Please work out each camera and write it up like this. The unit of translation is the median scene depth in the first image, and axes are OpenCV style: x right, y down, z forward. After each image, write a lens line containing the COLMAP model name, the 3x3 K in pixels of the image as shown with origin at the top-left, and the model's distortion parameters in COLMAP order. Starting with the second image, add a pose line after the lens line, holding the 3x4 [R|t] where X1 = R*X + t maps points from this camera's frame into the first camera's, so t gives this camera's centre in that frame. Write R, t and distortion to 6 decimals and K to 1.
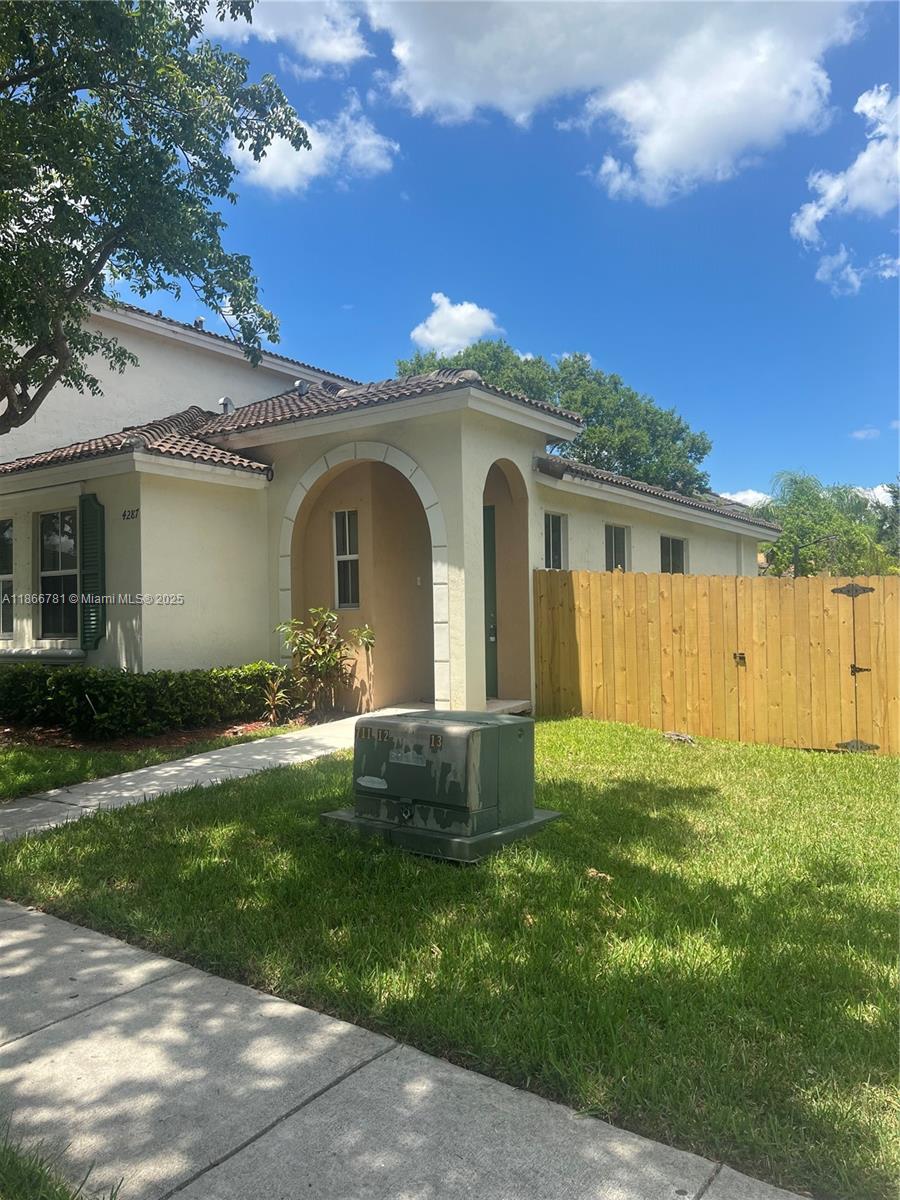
lens RADIAL K [[910.4, 0, 450.0], [0, 910.4, 600.0], [0, 0, 1]] dist [0.160049, -0.383513]
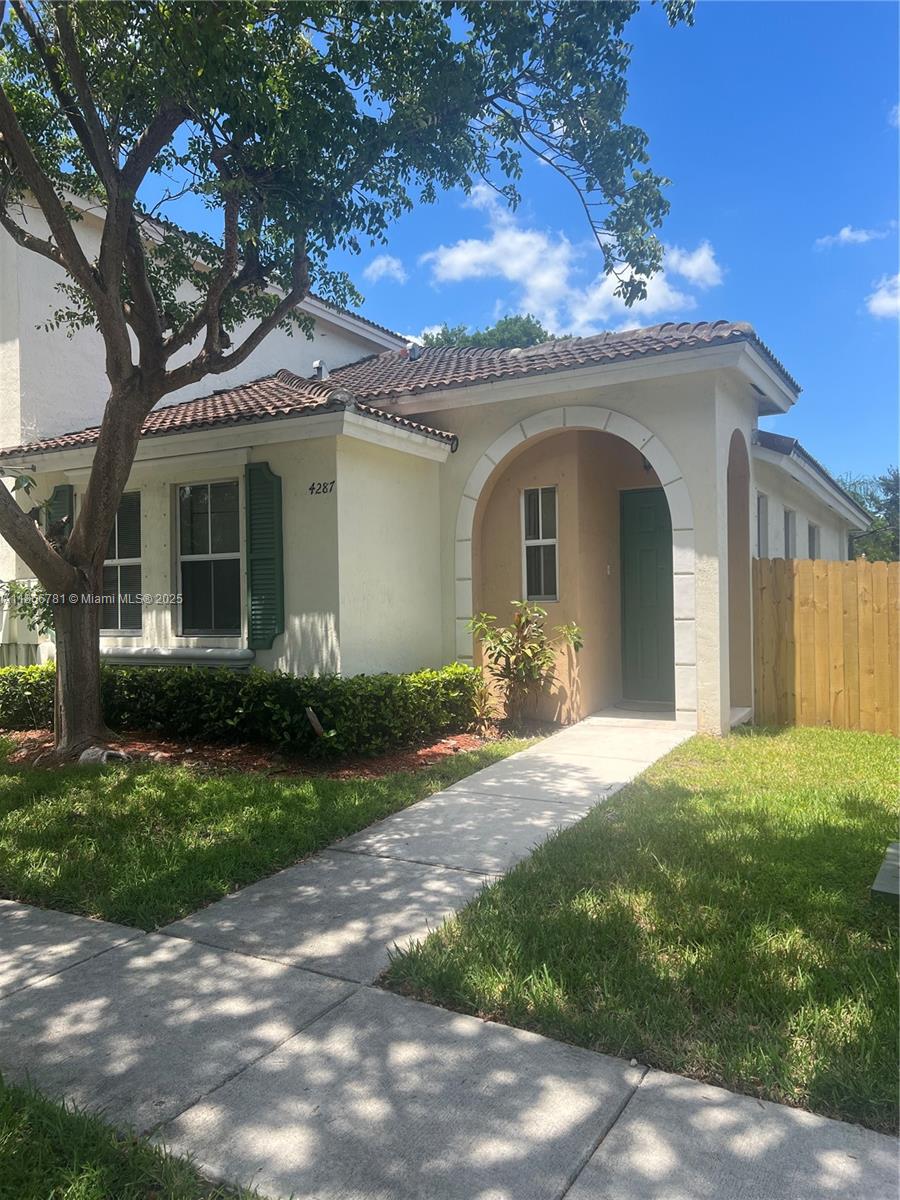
lens RADIAL K [[899.6, 0, 452.1], [0, 899.6, 607.9], [0, 0, 1]] dist [0.084522, -0.098669]
pose [[0.994696, 0.003715, 0.102792, -0.299211], [-0.006017, 0.999738, 0.022096, -0.002984], [-0.102683, -0.022597, 0.994457, 0.169501]]
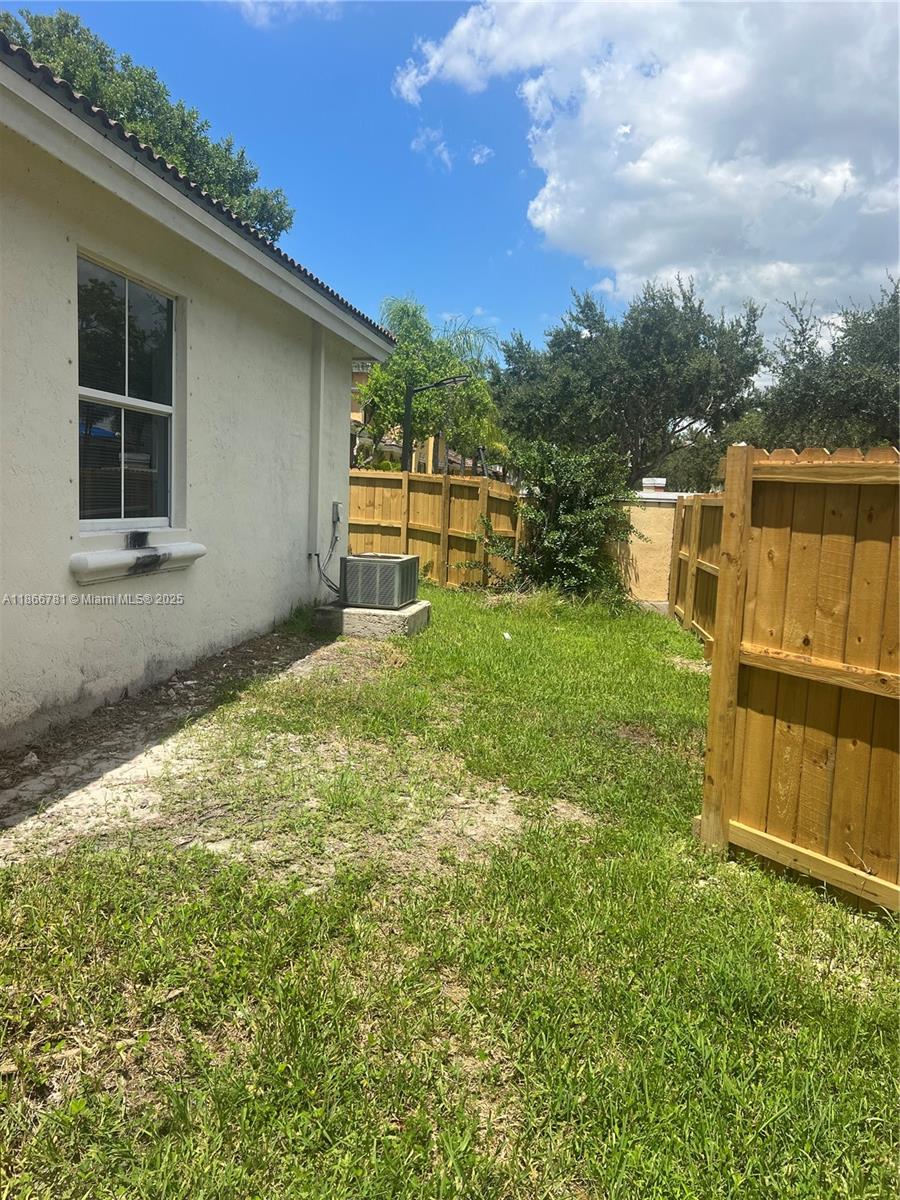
lens RADIAL K [[899.6, 0, 452.1], [0, 899.6, 607.9], [0, 0, 1]] dist [0.084522, -0.098669]
pose [[0.903634, -0.007755, 0.428235, 0.249650], [-0.058831, 0.988112, 0.142034, 0.006161], [-0.424246, -0.153540, 0.892435, 0.785563]]
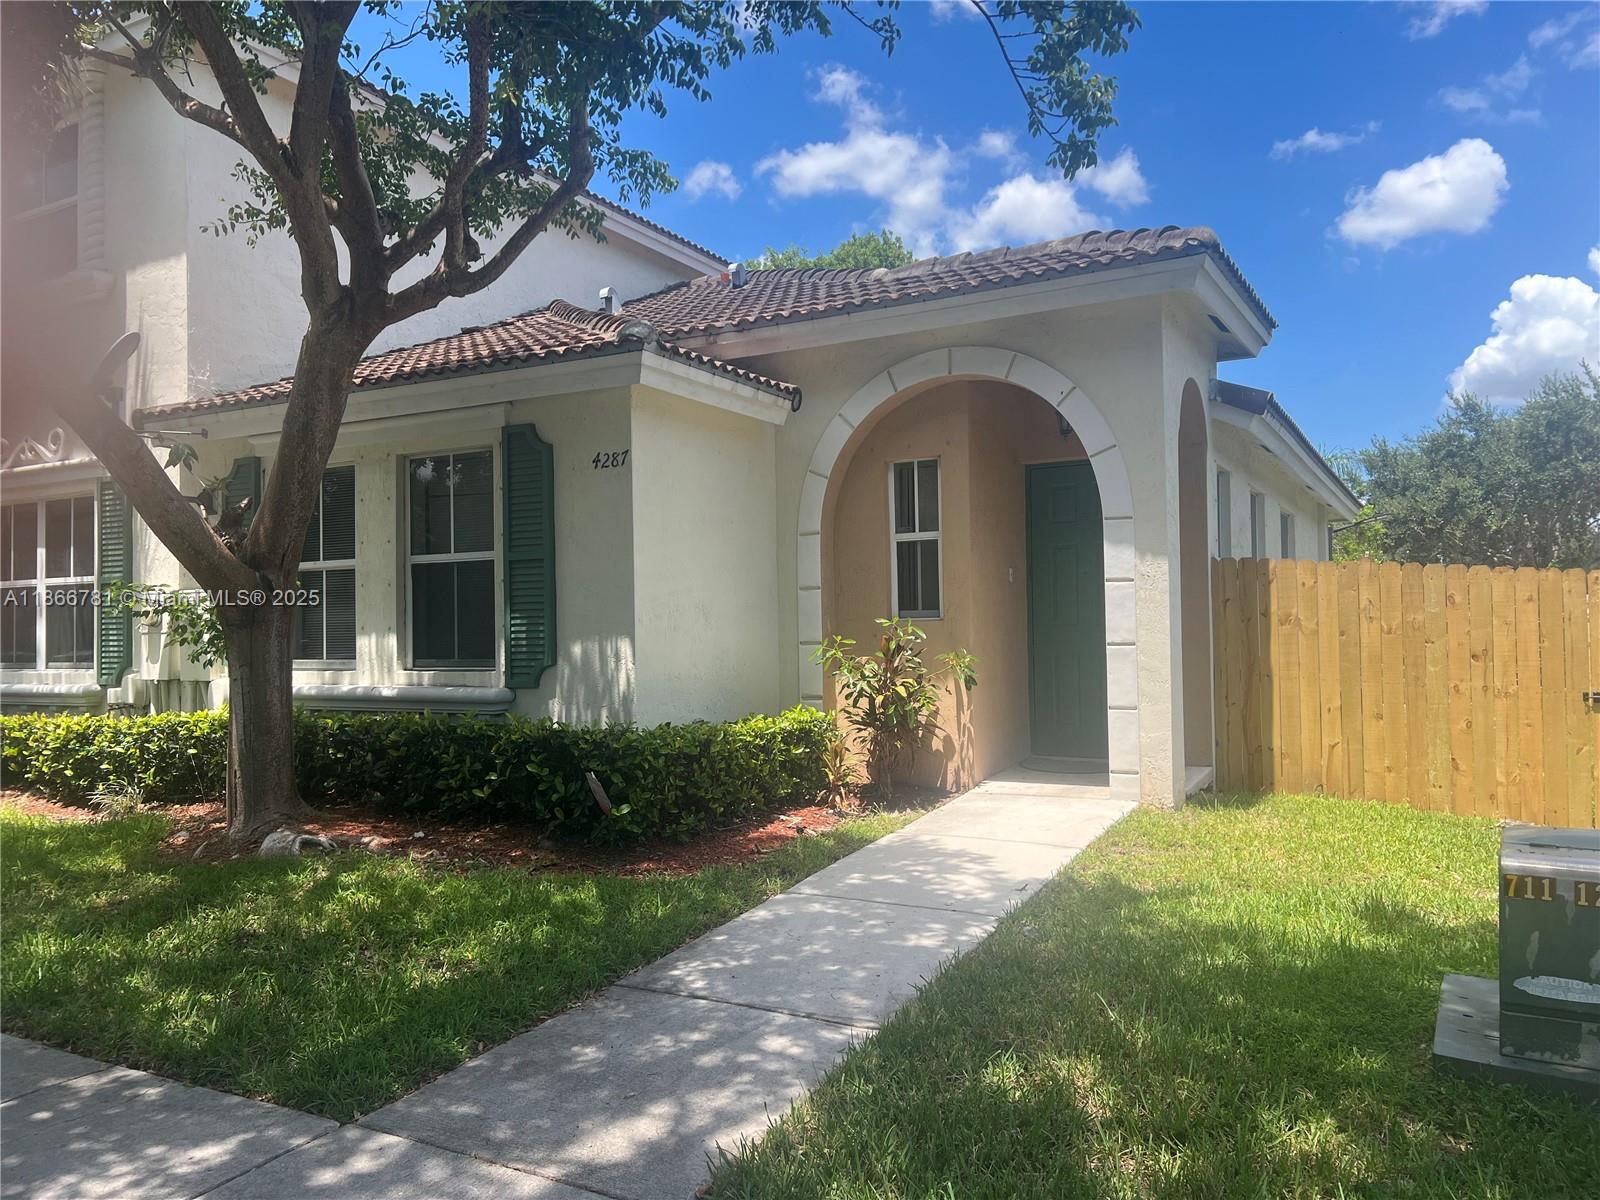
lens RADIAL K [[1199.4, 0, 800.0], [0, 1199.4, 600.0], [0, 0, 1]] dist [0.084522, -0.098669]
pose [[0.993525, 0.004133, 0.113537, -0.299431], [-0.004197, 0.999991, 0.000319, -0.003559], [-0.113534, -0.000794, 0.993534, 0.213154]]
